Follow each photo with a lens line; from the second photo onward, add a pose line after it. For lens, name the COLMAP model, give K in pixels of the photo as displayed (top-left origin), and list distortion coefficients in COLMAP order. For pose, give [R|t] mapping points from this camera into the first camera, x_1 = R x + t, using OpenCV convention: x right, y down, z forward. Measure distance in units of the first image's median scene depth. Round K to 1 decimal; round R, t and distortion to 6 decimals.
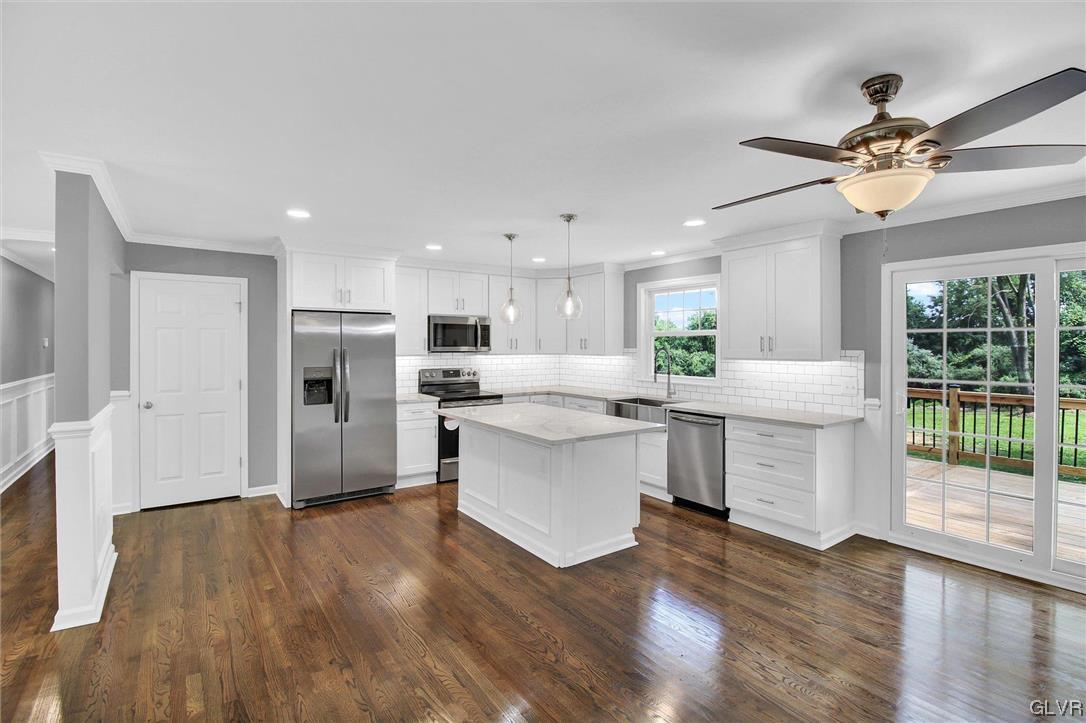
lens RADIAL K [[519.3, 0, 544.6], [0, 519.3, 351.2], [0, 0, 1]] dist [0.000333, -0.000224]
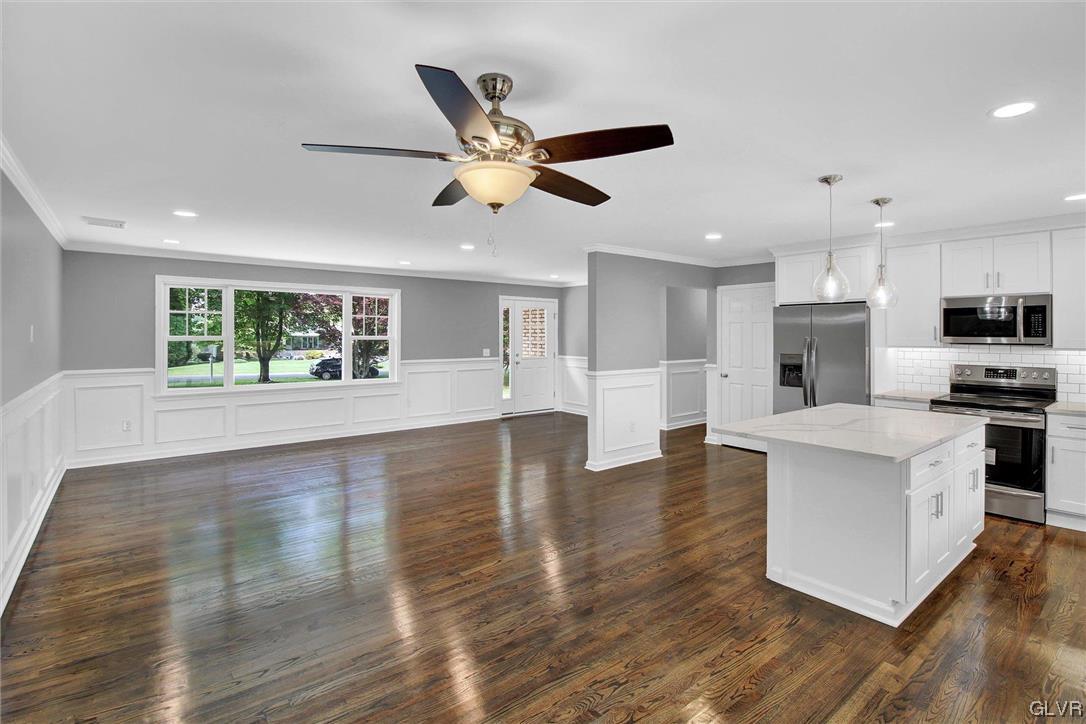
lens RADIAL K [[519.3, 0, 561.3], [0, 519.3, 338.8], [0, 0, 1]] dist [0.000333, -0.000224]
pose [[0.076073, 0.008527, -0.997066, 0.646086], [-0.013707, 0.999878, 0.007505, -0.004171], [0.997008, 0.013096, 0.076180, 0.397158]]
